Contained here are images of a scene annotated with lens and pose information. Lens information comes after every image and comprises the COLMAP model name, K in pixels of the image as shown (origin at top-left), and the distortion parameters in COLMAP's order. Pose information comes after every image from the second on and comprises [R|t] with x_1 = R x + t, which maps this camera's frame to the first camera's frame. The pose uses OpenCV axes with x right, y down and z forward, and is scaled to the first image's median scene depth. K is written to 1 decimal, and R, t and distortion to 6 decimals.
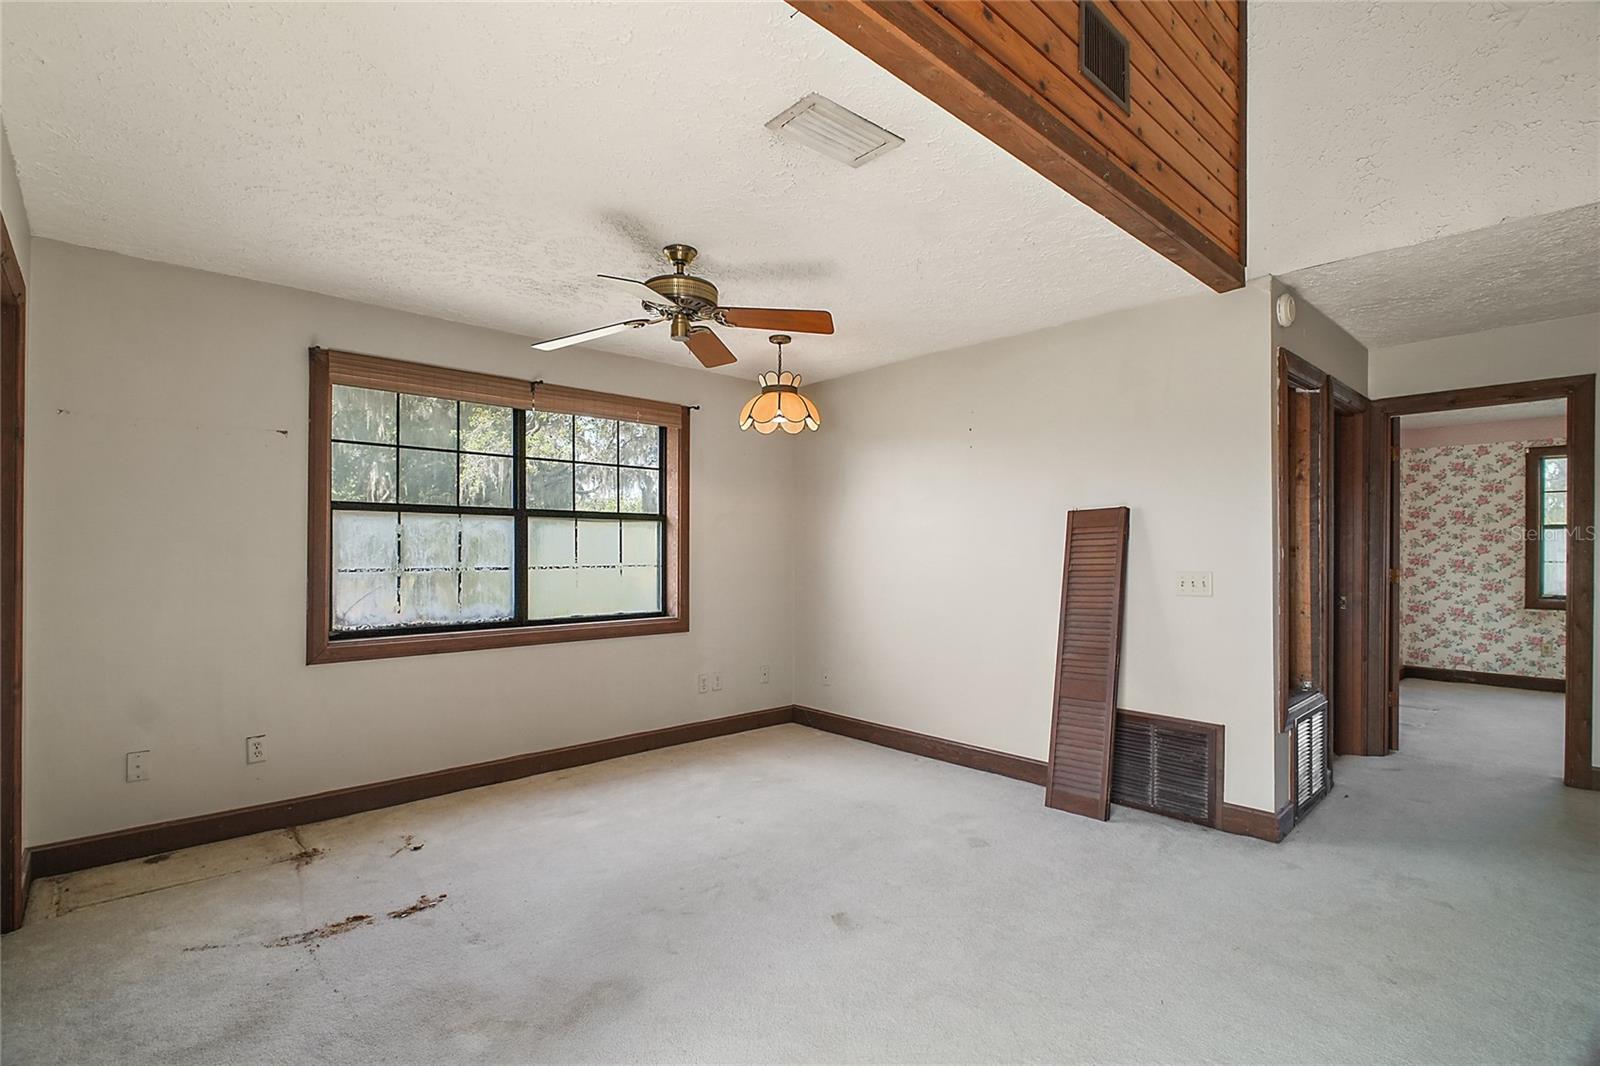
lens RADIAL K [[743.8, 0, 795.2], [0, 743.8, 535.8], [0, 0, 1]] dist [0.004854, -0.010932]
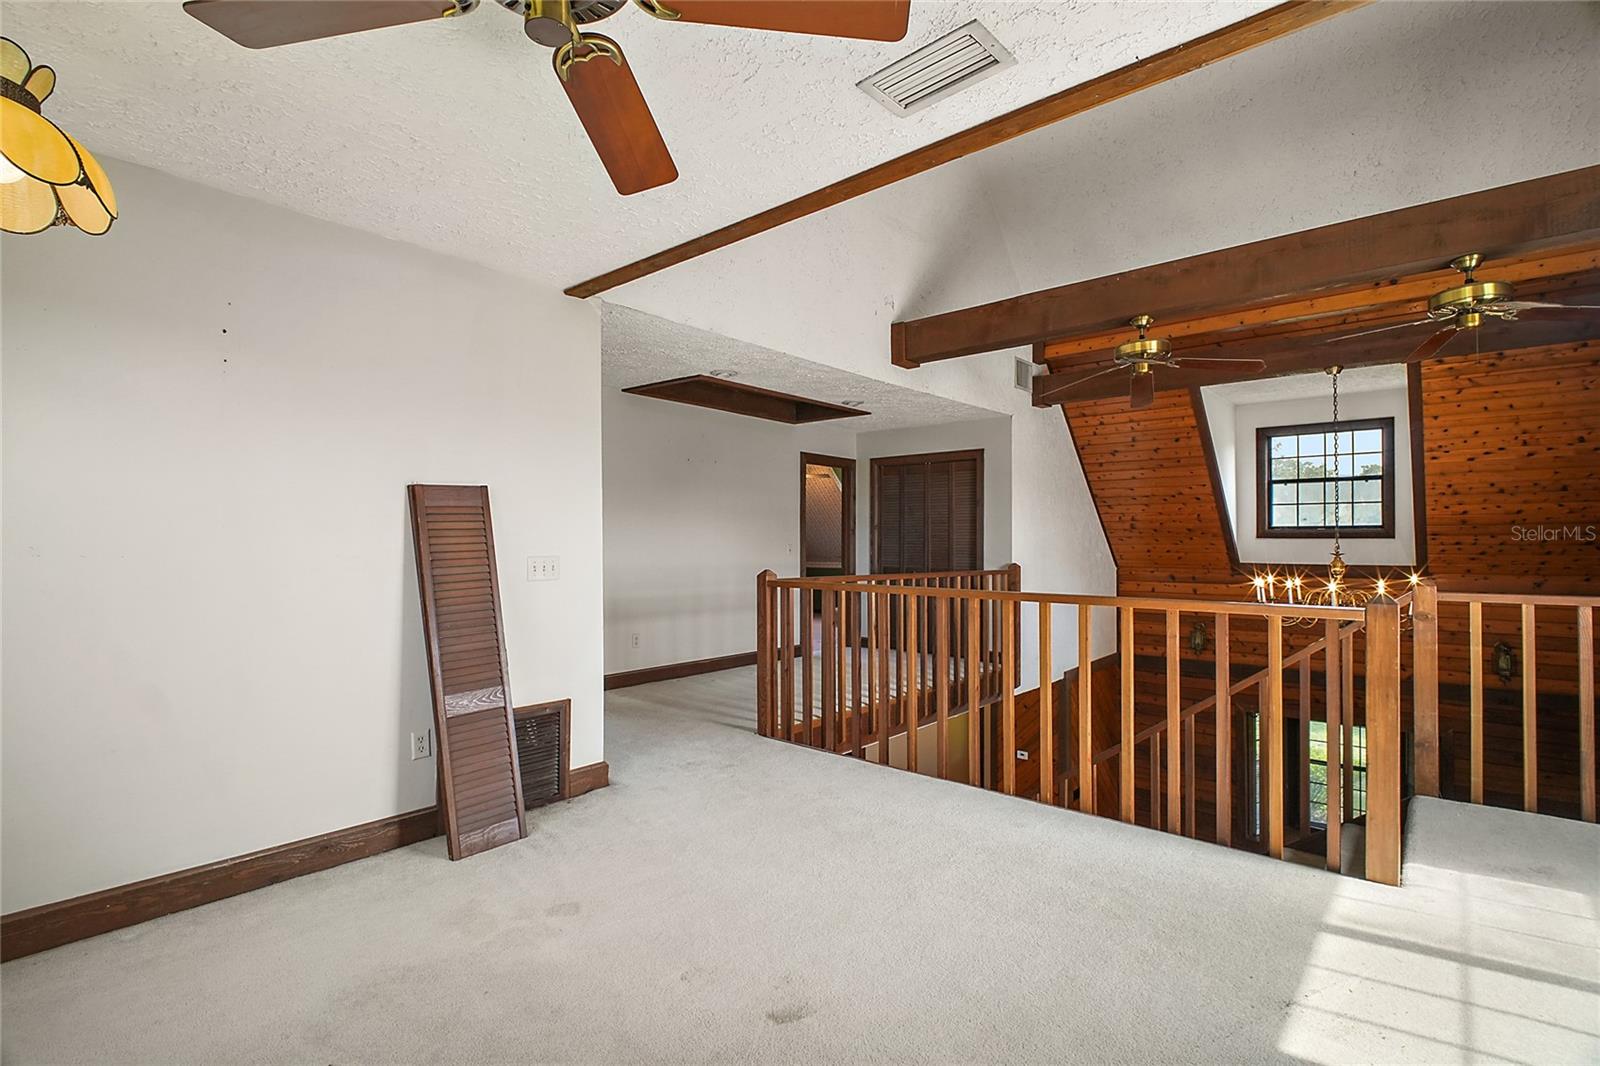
lens RADIAL K [[743.8, 0, 795.2], [0, 743.8, 535.8], [0, 0, 1]] dist [0.004854, -0.010932]
pose [[-0.106809, 0.003731, 0.994273, -0.511743], [-0.021745, 0.999745, -0.006087, 0.019329], [-0.994042, -0.022271, -0.106701, 0.781368]]
